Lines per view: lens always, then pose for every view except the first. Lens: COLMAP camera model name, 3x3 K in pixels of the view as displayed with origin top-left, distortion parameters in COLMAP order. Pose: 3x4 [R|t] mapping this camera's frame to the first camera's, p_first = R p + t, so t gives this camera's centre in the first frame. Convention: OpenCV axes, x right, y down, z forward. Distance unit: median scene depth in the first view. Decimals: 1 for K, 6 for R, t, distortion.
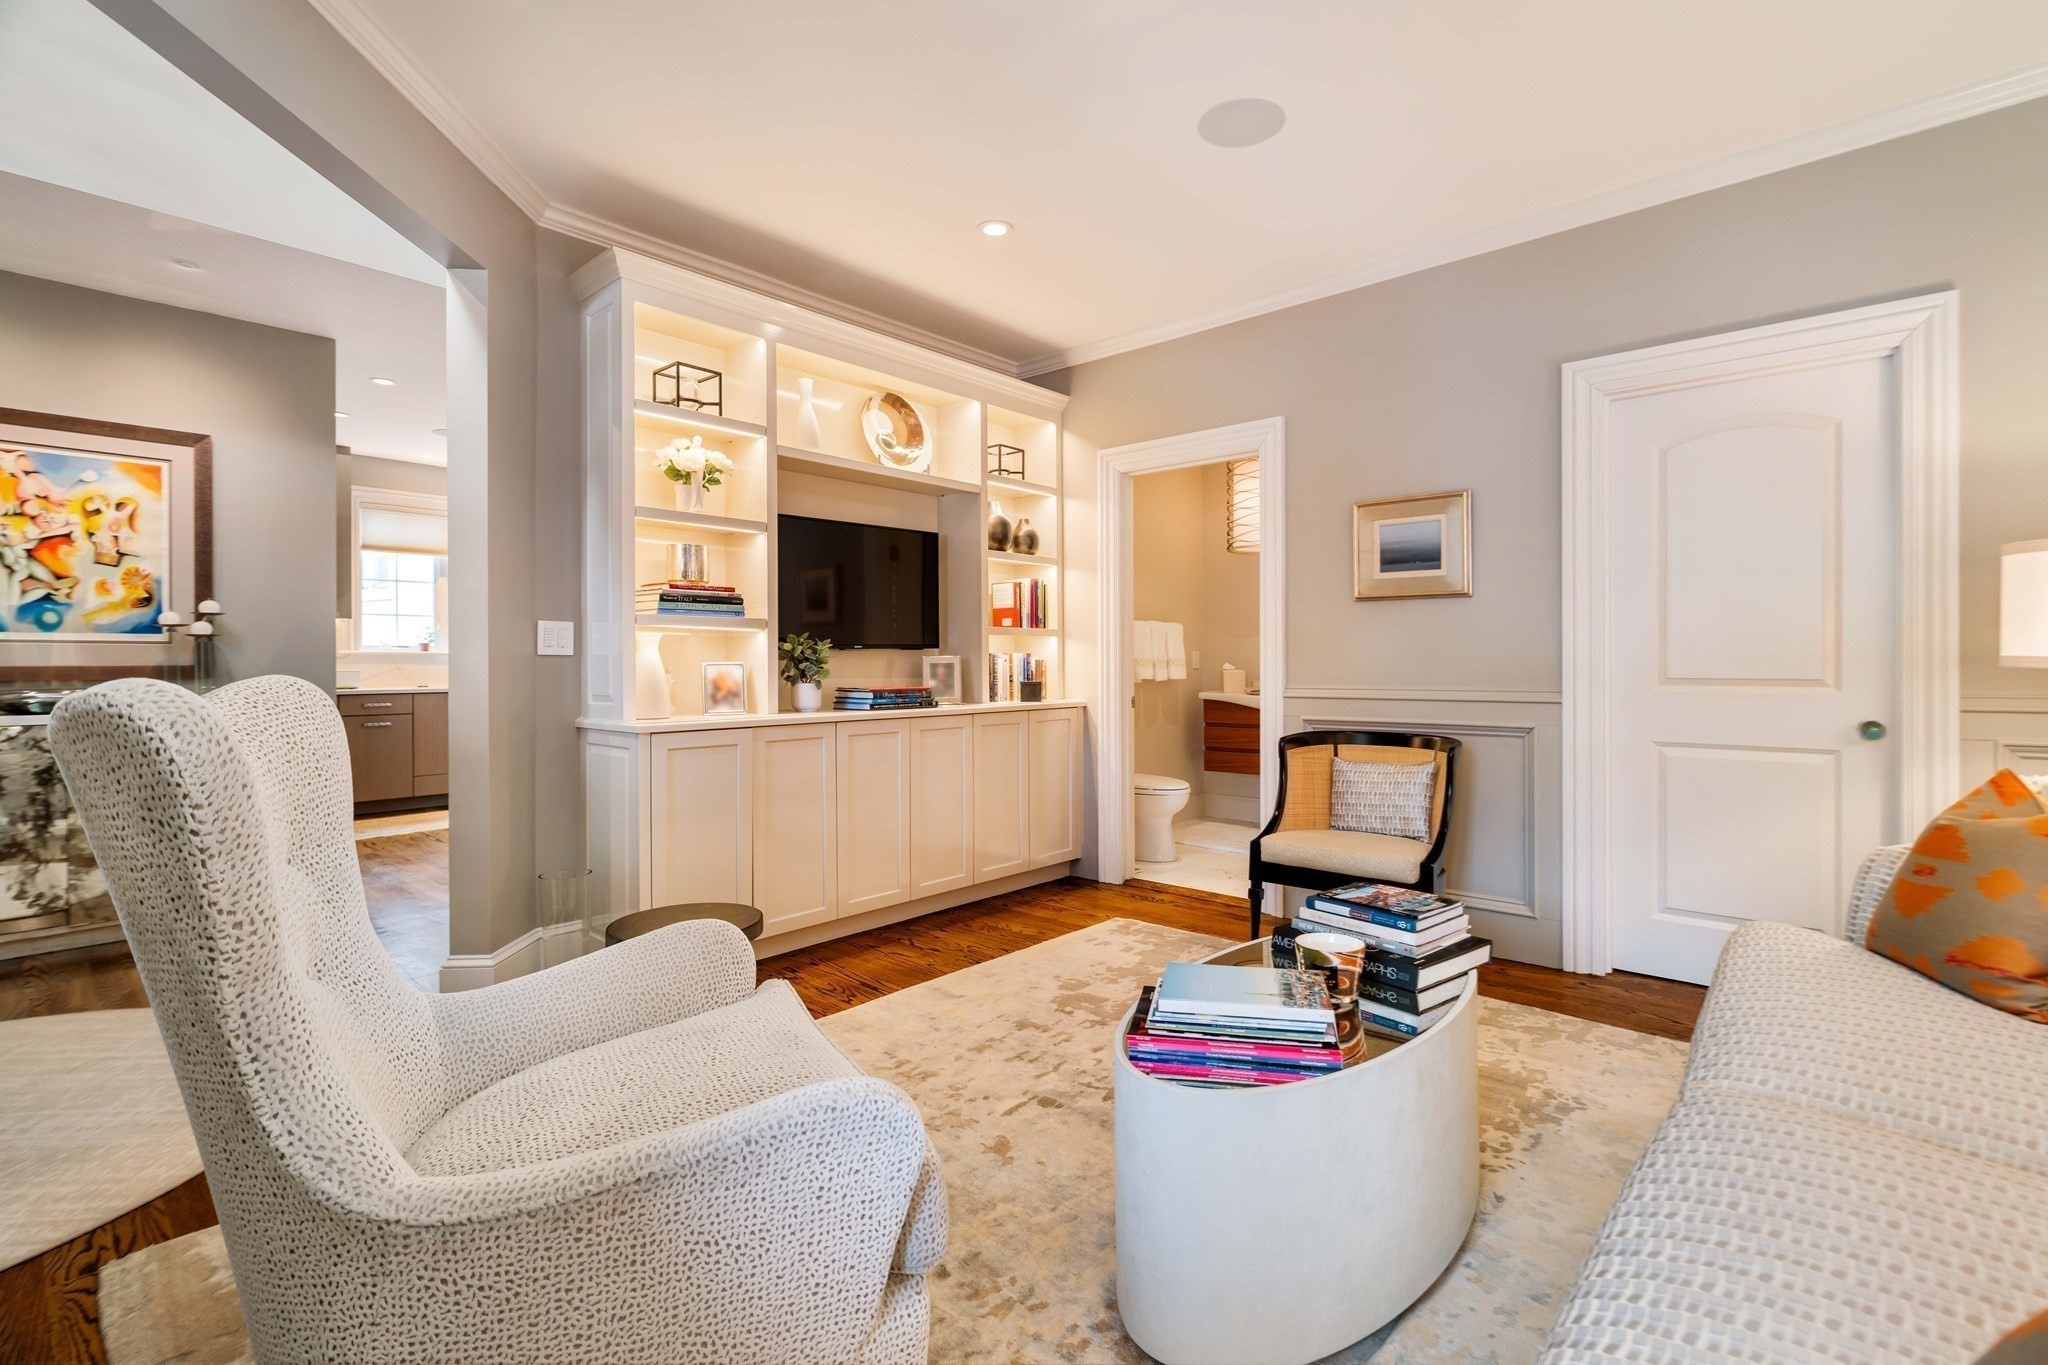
lens RADIAL K [[918.9, 0, 1025.9], [0, 918.9, 673.3], [0, 0, 1]] dist [0.001301, 0.000176]
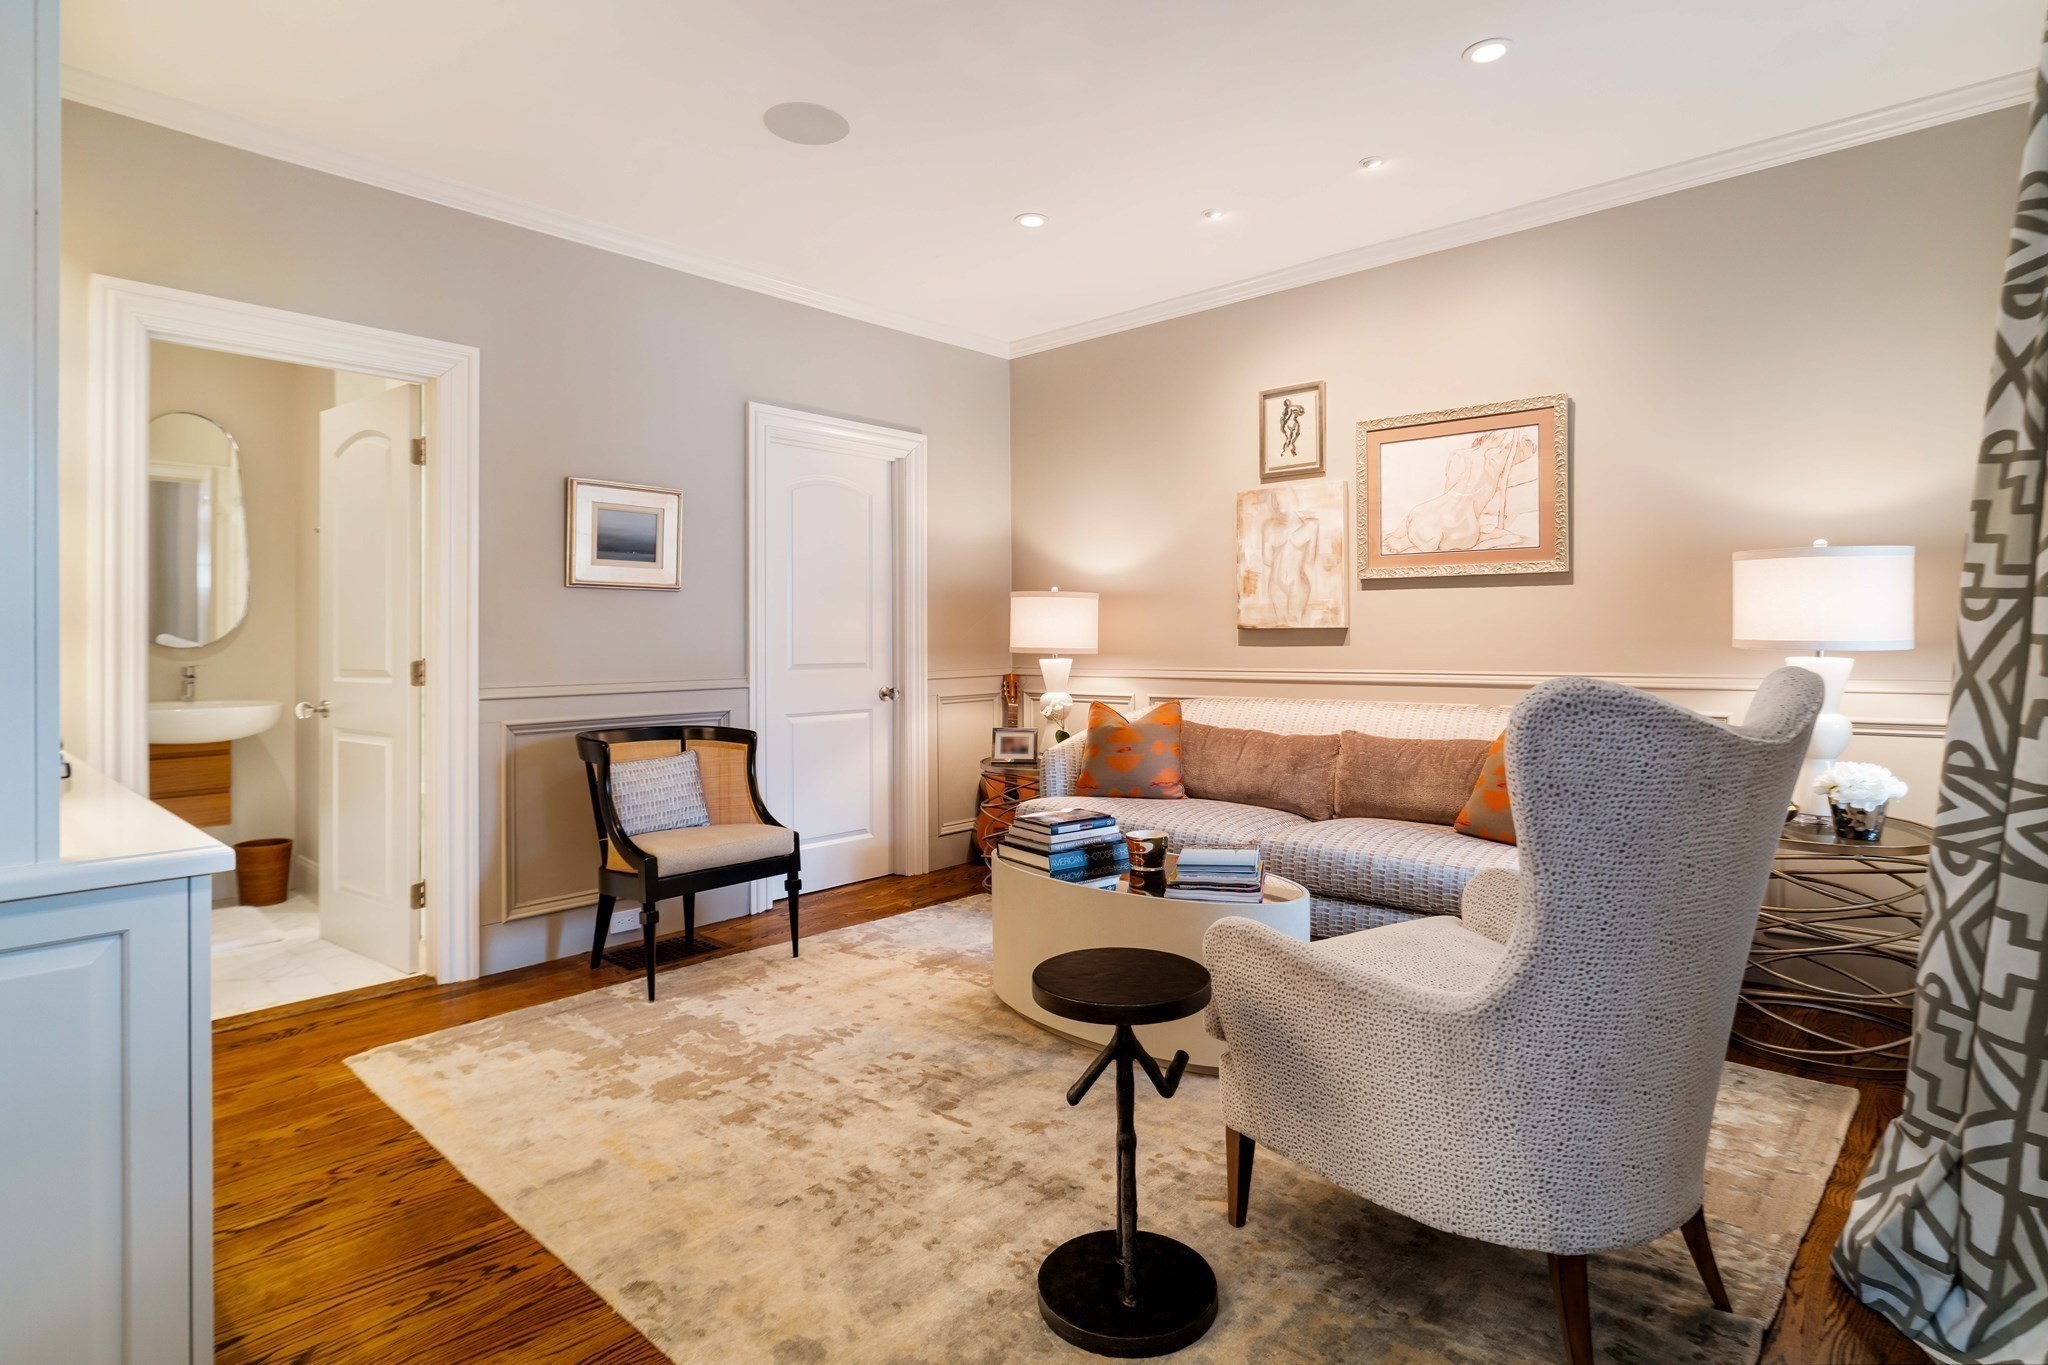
lens RADIAL K [[1062.0, 0, 1032.5], [0, 1062.0, 643.8], [0, 0, 1]] dist [0.002463, 0.000512]
pose [[0.005345, 0.001584, 0.999984, -0.786131], [0.016042, 0.999870, -0.001670, -0.015894], [-0.999857, 0.016051, 0.005319, 0.634374]]
